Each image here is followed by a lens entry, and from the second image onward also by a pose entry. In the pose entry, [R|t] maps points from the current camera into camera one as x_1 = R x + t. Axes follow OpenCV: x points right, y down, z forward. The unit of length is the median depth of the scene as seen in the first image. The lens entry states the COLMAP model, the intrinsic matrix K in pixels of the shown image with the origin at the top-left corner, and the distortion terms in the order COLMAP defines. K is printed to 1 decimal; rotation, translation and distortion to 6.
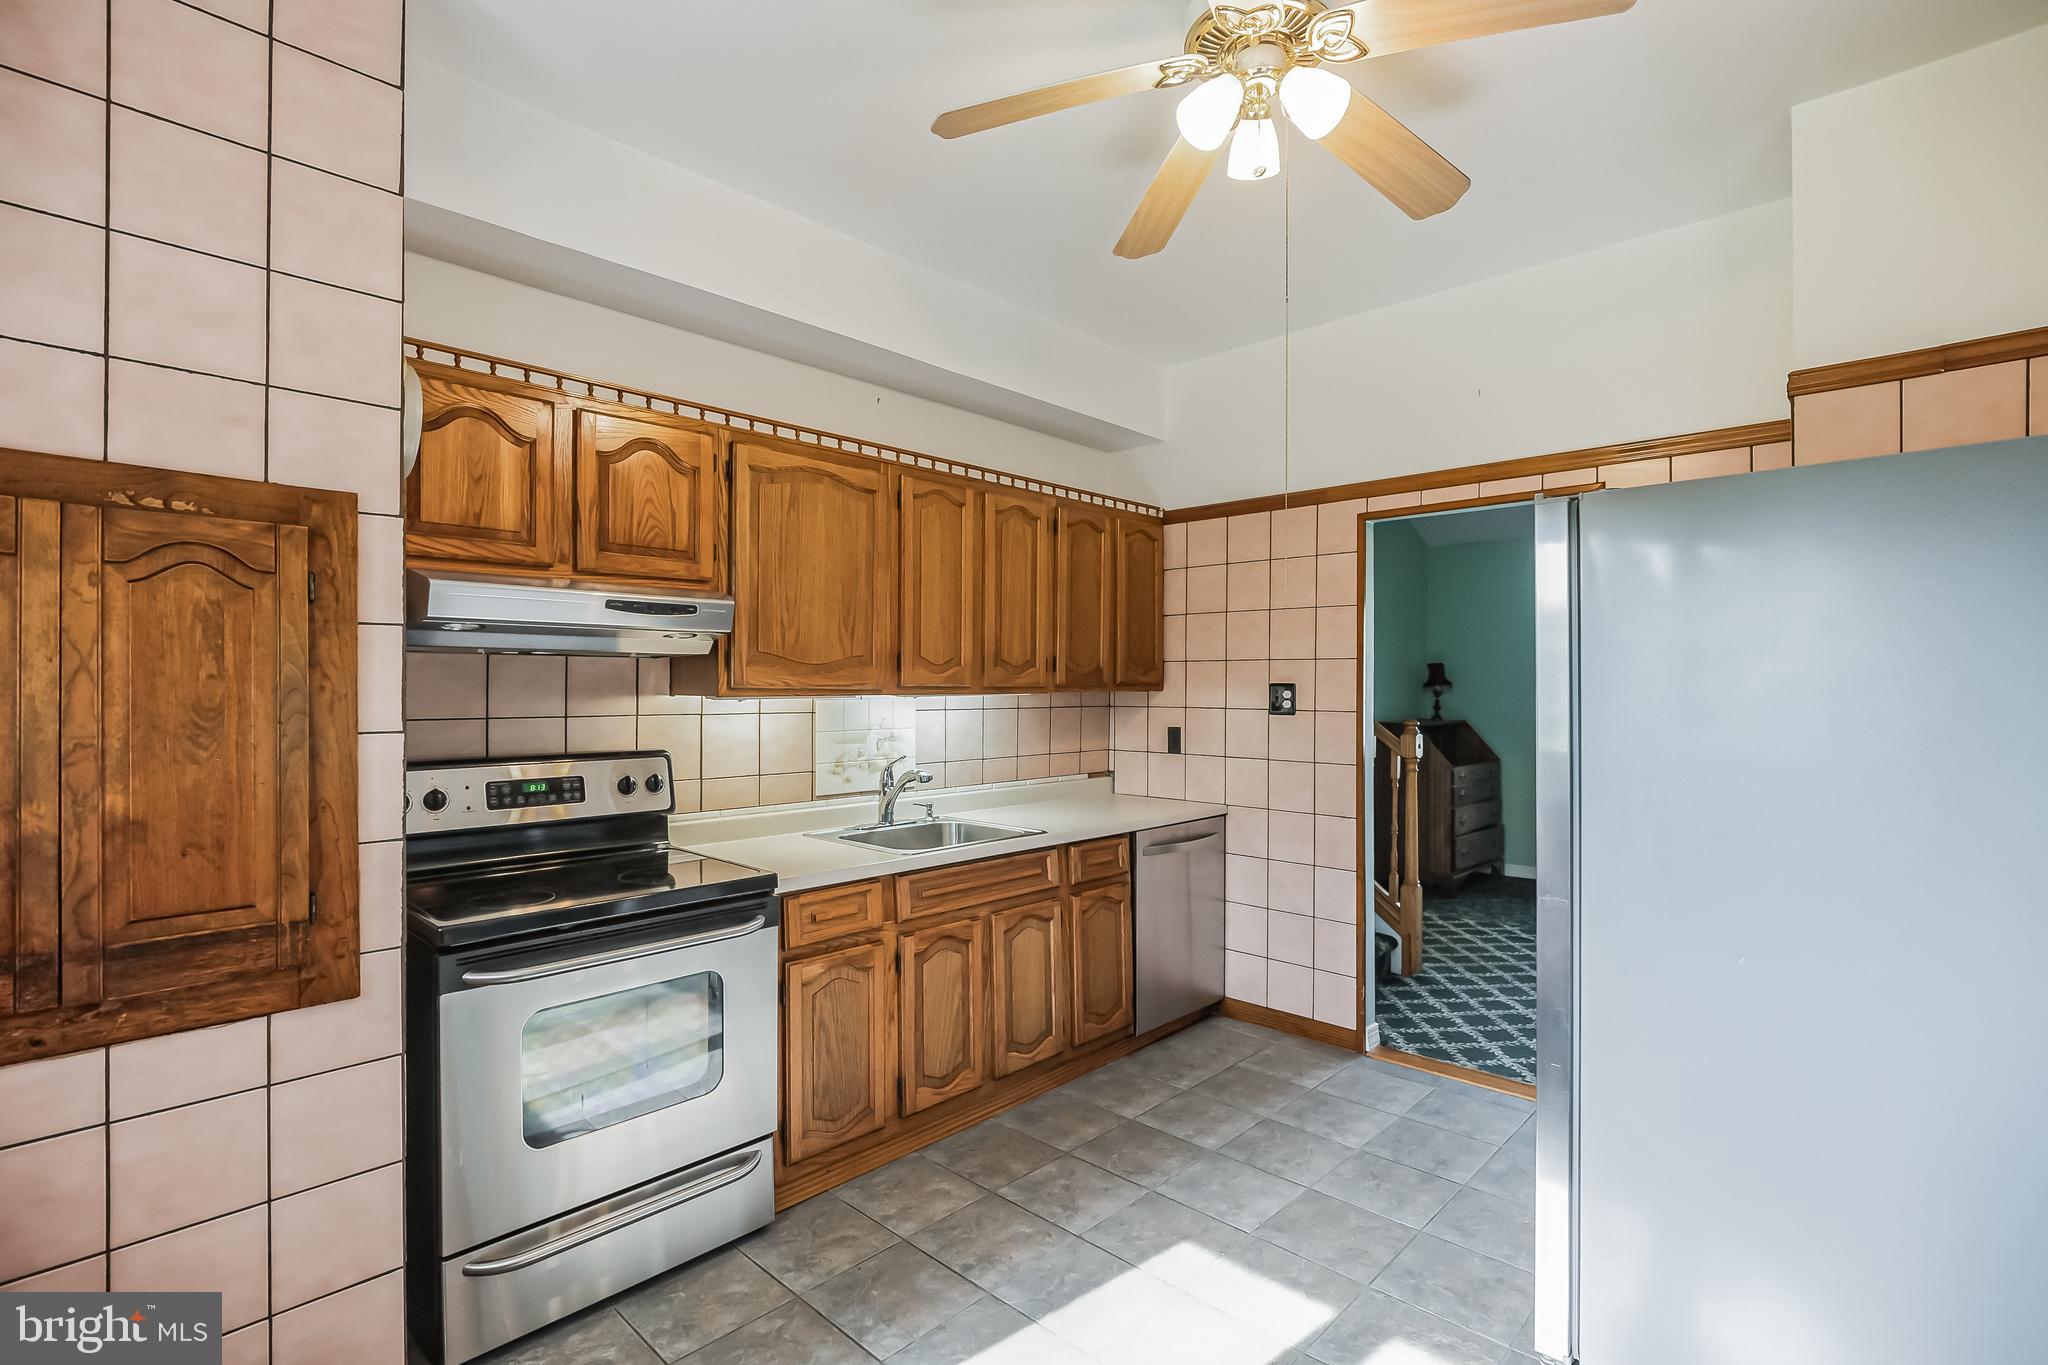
lens RADIAL K [[947.2, 0, 1023.7], [0, 947.2, 693.5], [0, 0, 1]] dist [-0.026023, -0.000842]
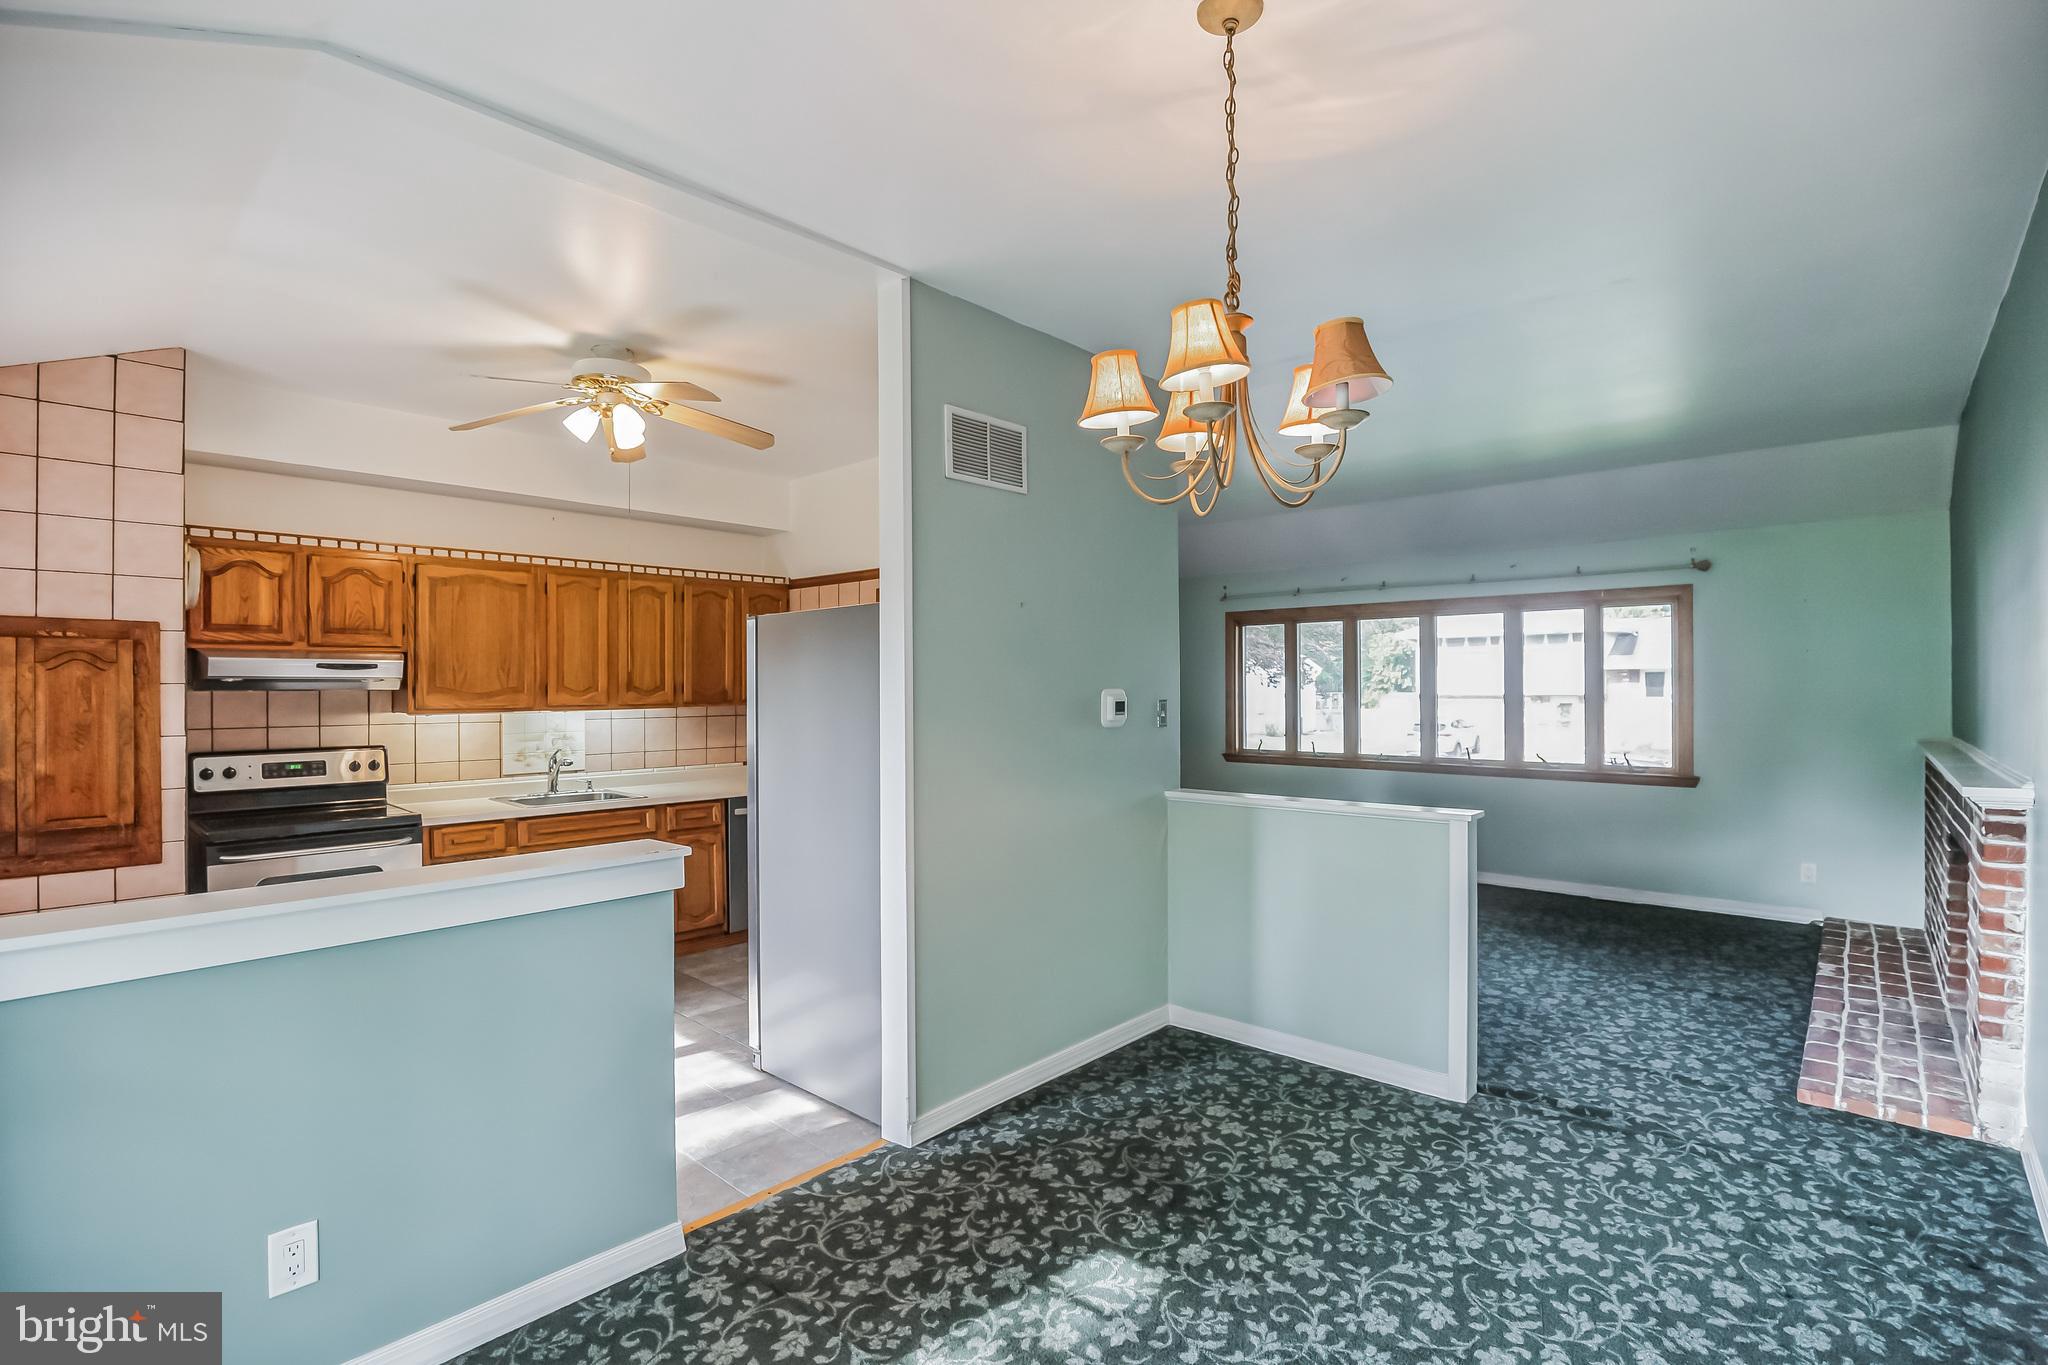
lens RADIAL K [[947.2, 0, 1023.7], [0, 947.2, 693.5], [0, 0, 1]] dist [-0.026023, -0.000842]
pose [[0.999986, -0.005252, -0.000238, 0.885481], [0.005252, 0.999985, 0.001608, -0.034030], [0.000230, -0.001609, 0.999999, -0.776120]]
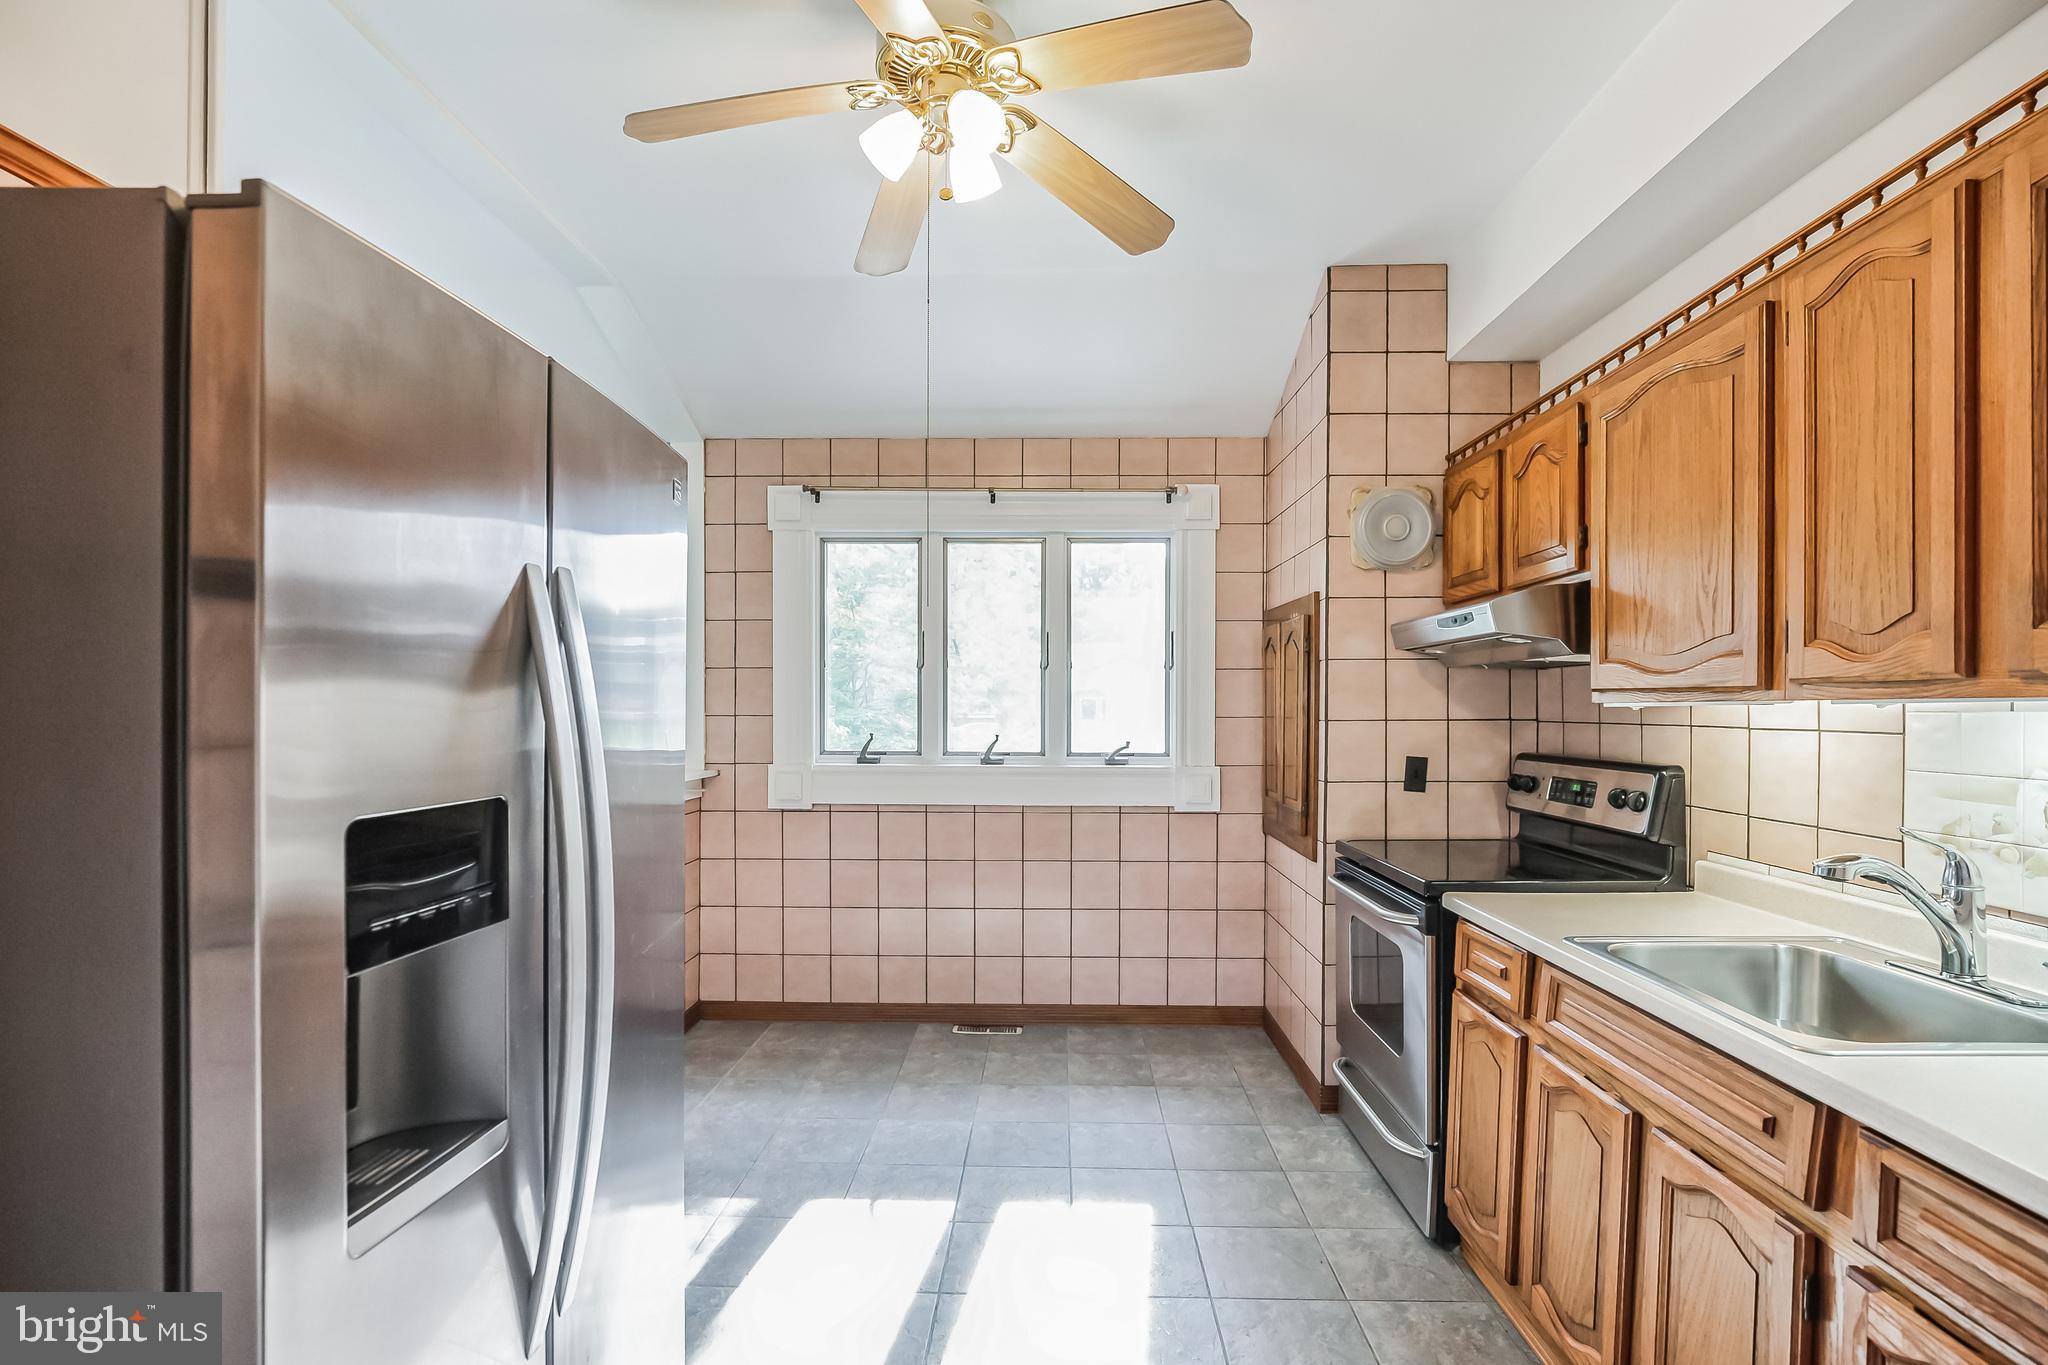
lens RADIAL K [[947.2, 0, 1023.7], [0, 947.2, 693.5], [0, 0, 1]] dist [-0.026023, -0.000842]
pose [[-0.745070, -0.007044, -0.666950, 0.698180], [-0.001831, 0.999962, -0.008516, 0.003127], [0.666984, -0.005123, -0.745054, 1.437098]]
